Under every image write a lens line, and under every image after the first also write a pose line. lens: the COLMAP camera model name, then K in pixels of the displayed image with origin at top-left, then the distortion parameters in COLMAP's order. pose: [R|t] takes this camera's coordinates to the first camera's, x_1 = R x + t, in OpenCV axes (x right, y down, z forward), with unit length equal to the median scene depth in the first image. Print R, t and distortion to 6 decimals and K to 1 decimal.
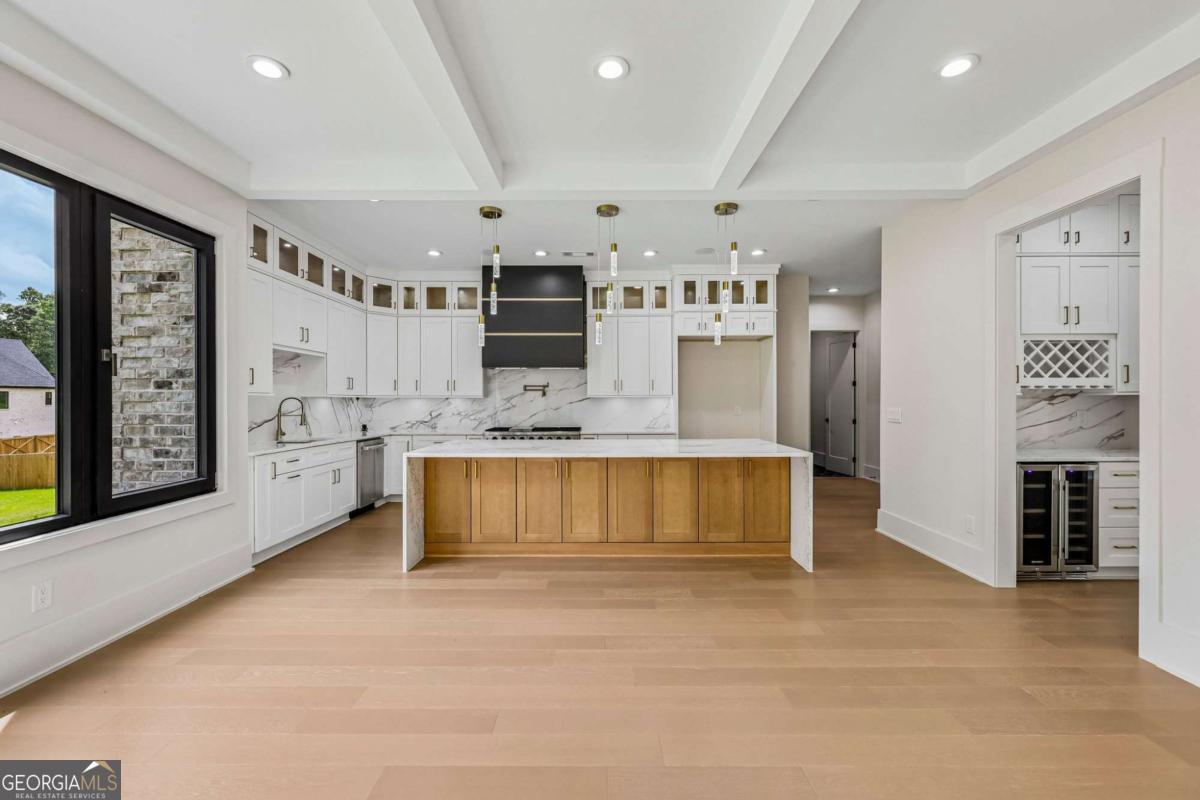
lens RADIAL K [[503.0, 0, 598.6], [0, 503.0, 400.1], [0, 0, 1]] dist [0.000988, -0.000052]
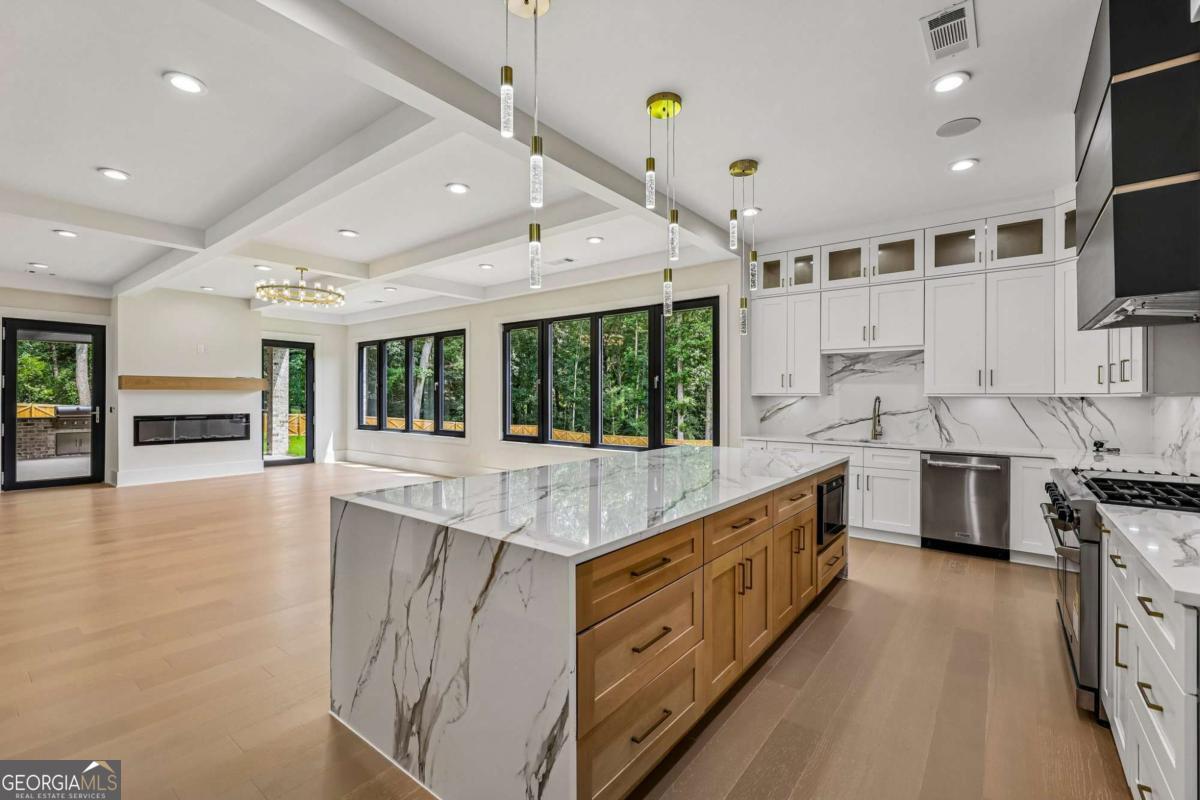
lens RADIAL K [[513.7, 0, 598.6], [0, 513.7, 396.0], [0, 0, 1]] dist [0.001226, 0.000023]
pose [[-0.614113, -0.004895, -0.789203, 0.570847], [-0.007104, 0.999975, -0.000674, -0.003723], [0.789186, 0.005192, -0.614132, 1.315750]]
